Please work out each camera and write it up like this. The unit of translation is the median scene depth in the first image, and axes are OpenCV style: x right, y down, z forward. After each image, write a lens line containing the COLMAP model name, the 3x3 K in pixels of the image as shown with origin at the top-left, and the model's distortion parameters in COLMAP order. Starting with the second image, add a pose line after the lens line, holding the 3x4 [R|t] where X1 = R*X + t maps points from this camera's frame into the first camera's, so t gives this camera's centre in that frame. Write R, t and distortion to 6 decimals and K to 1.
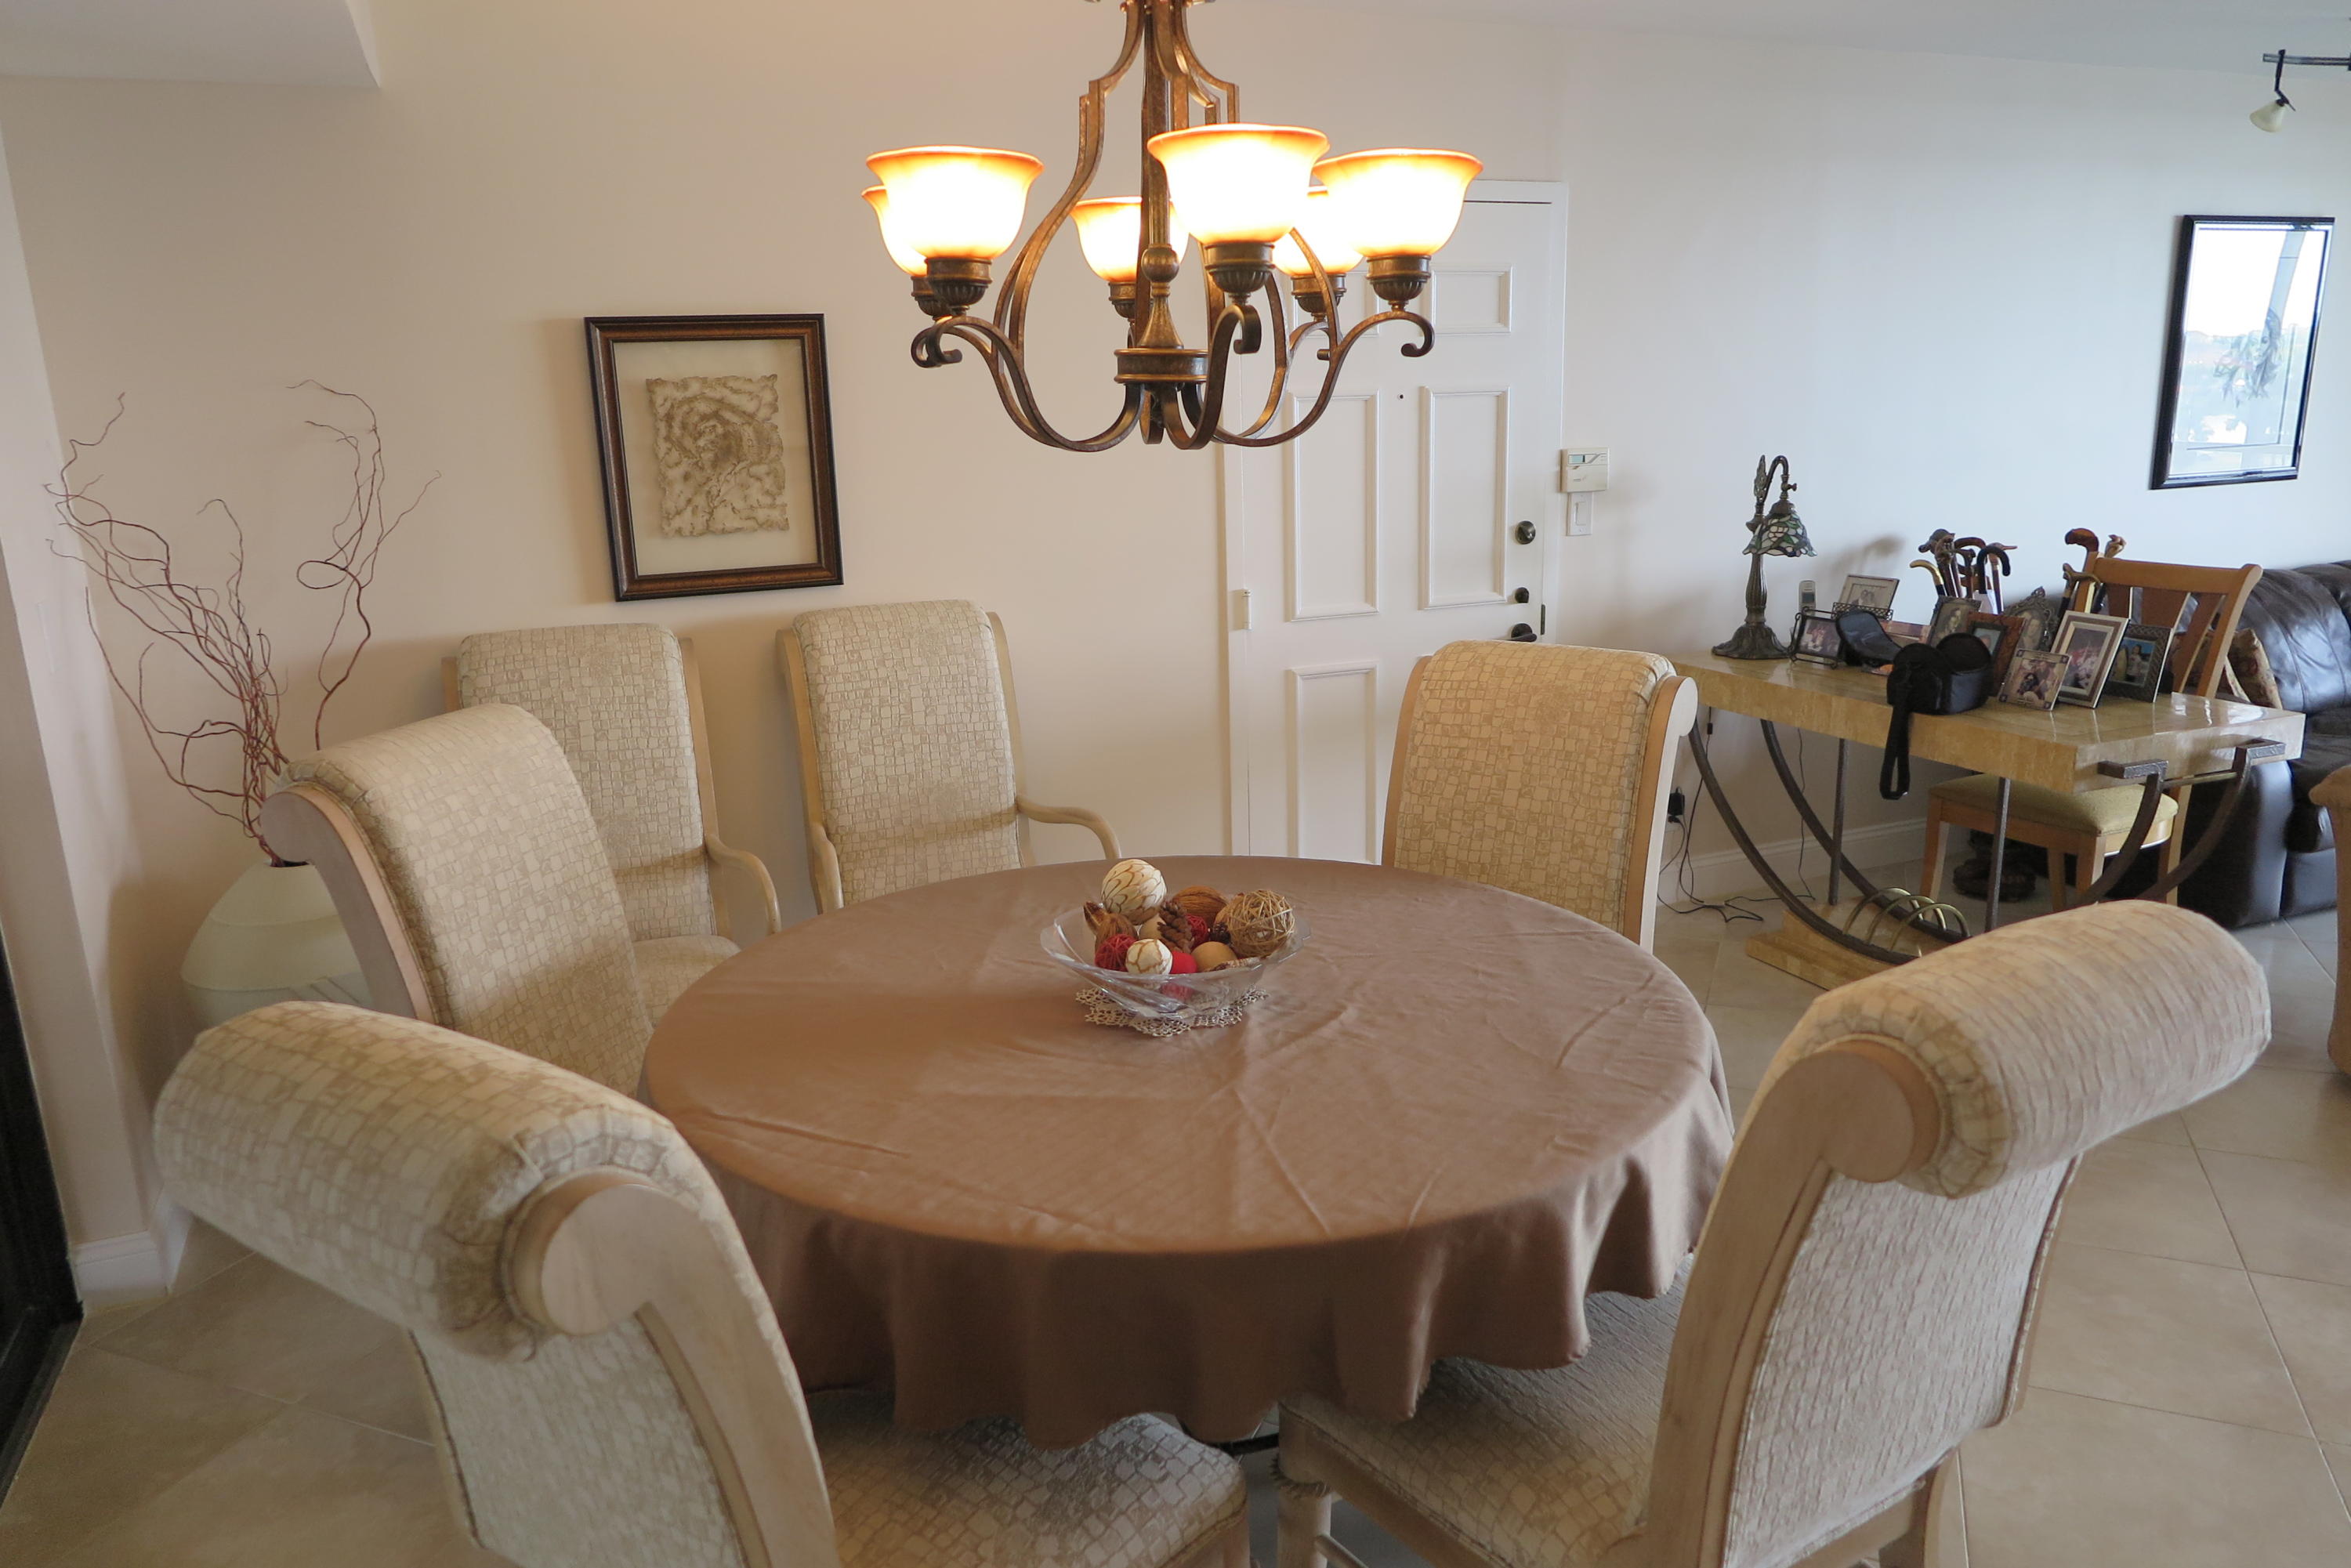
lens RADIAL K [[1616.5, 0, 1175.5], [0, 1616.5, 784.0], [0, 0, 1]] dist [0.001447, 0.000453]
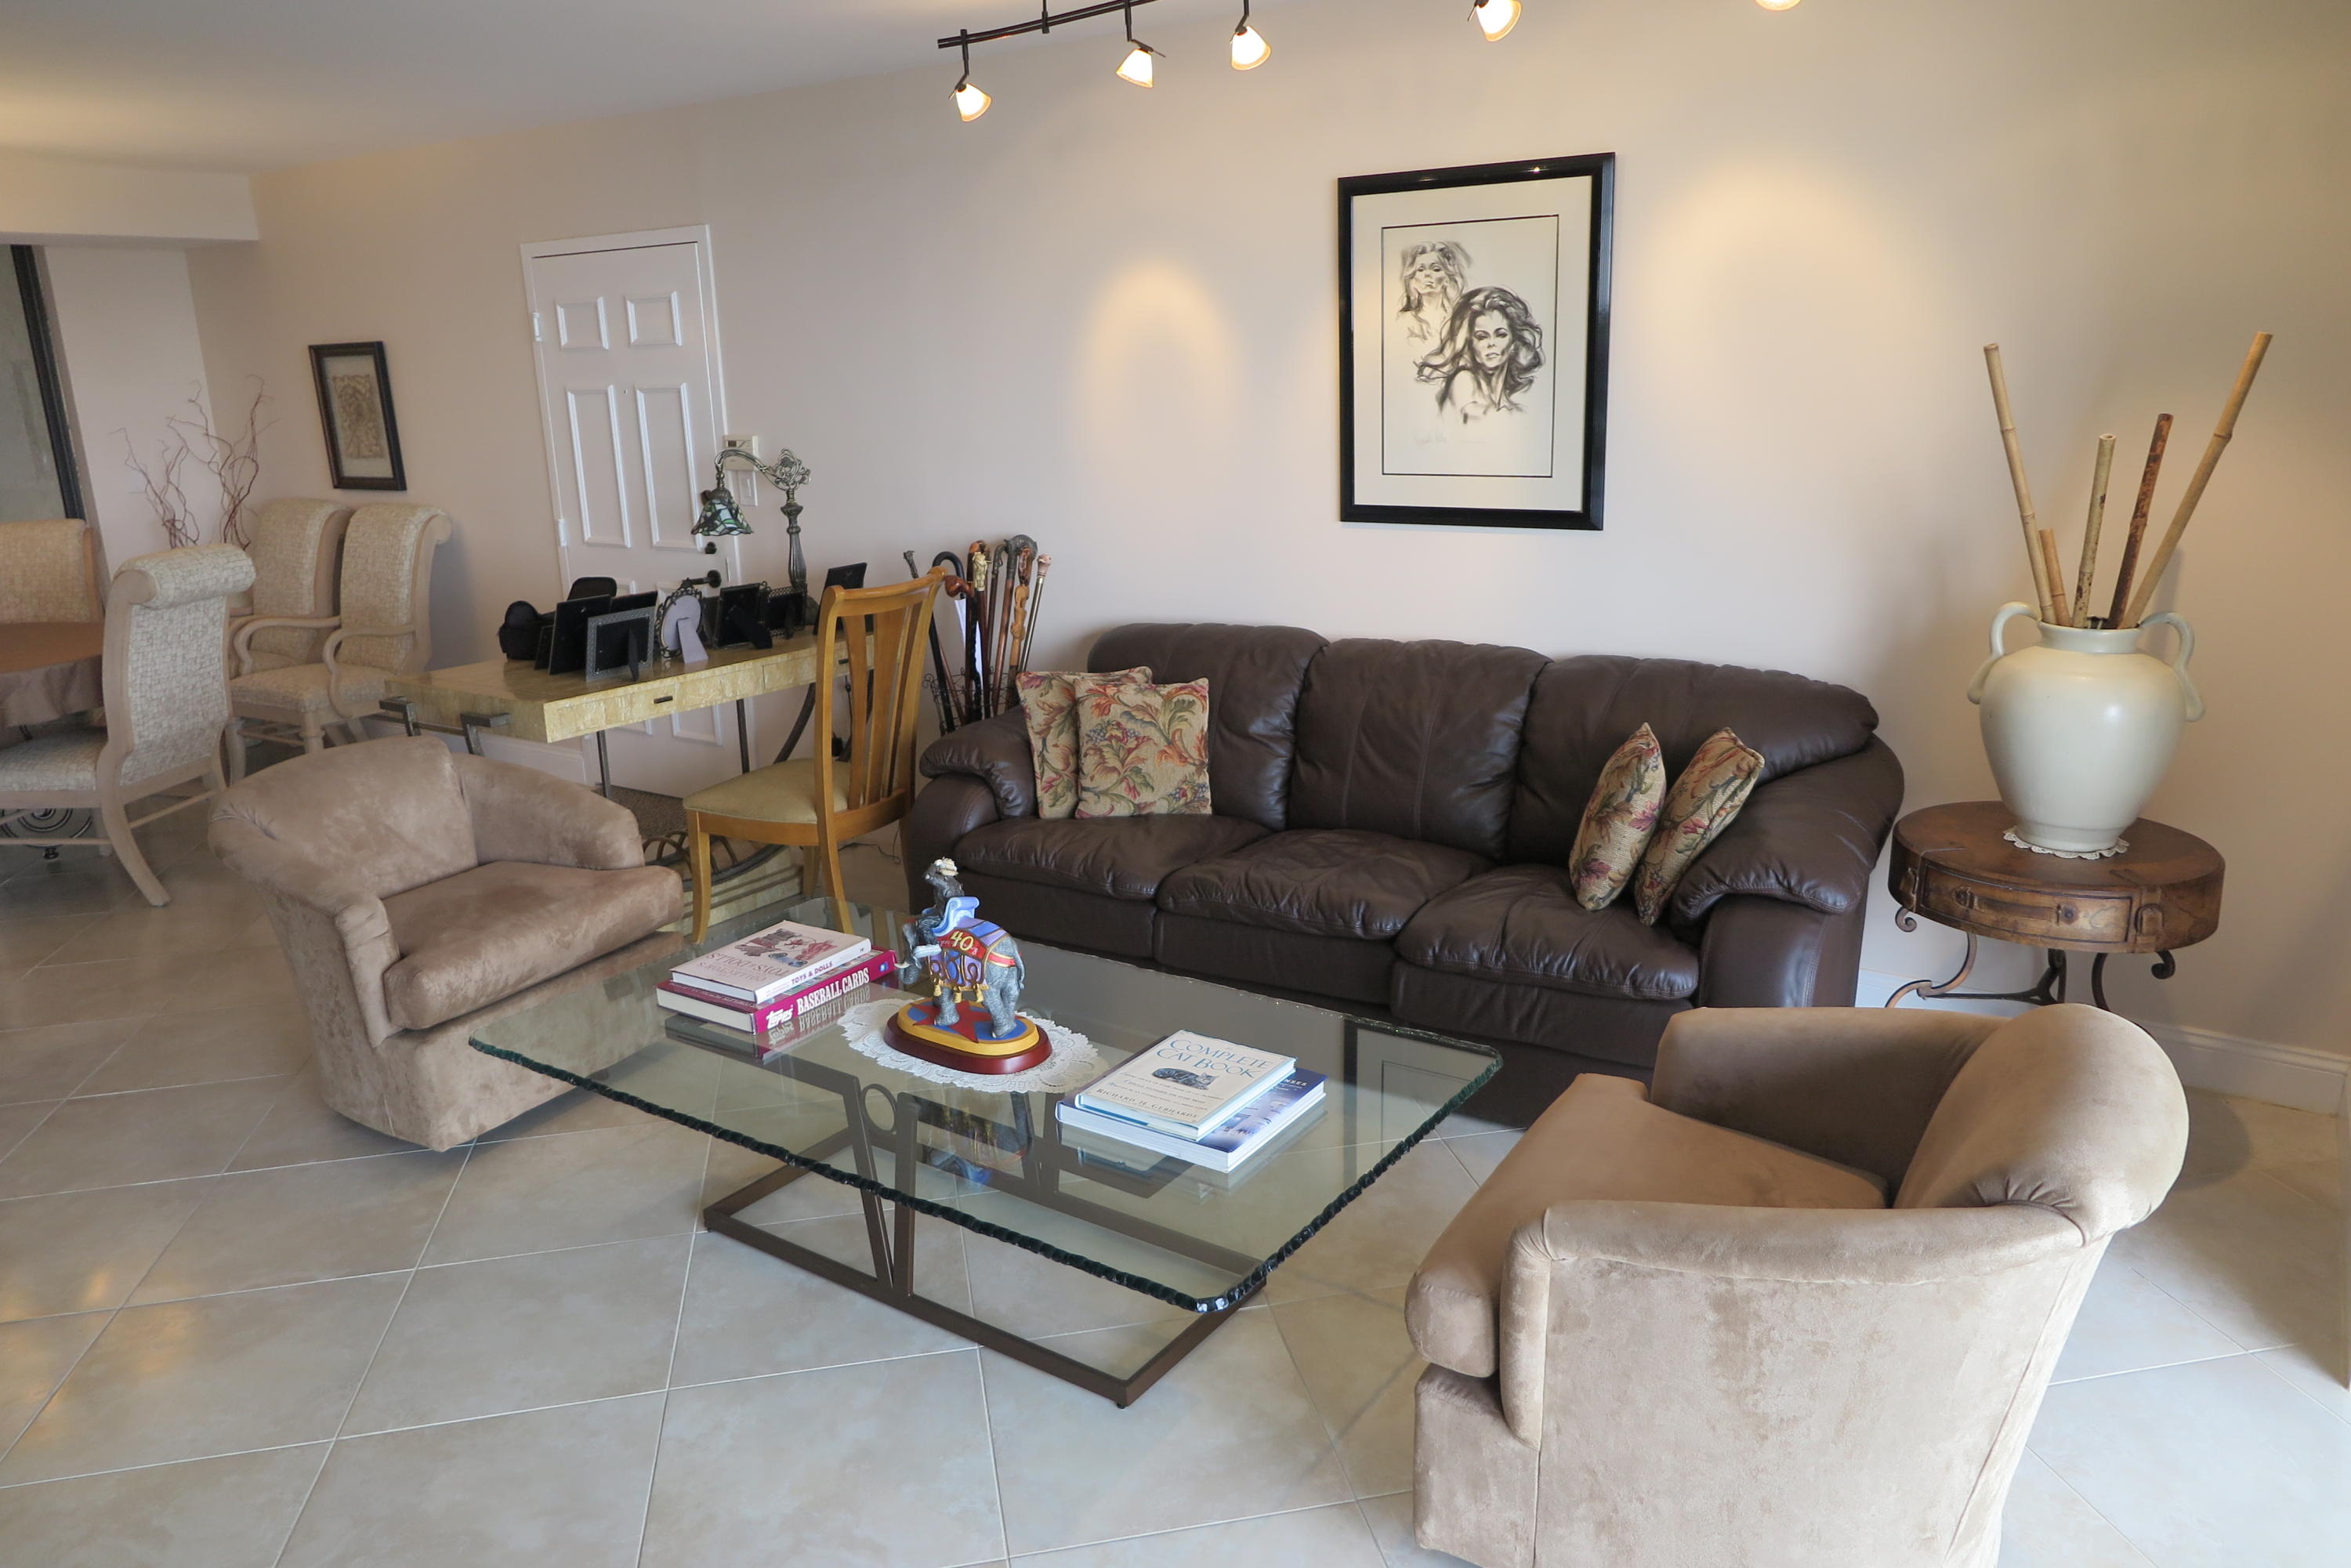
lens RADIAL K [[1616.5, 0, 1175.5], [0, 1616.5, 784.0], [0, 0, 1]] dist [0.001447, 0.000453]
pose [[0.558810, 0.221480, -0.799174, 1.259978], [-0.183505, 0.972812, 0.141289, -0.155015], [0.808738, 0.067698, 0.584259, 0.474023]]
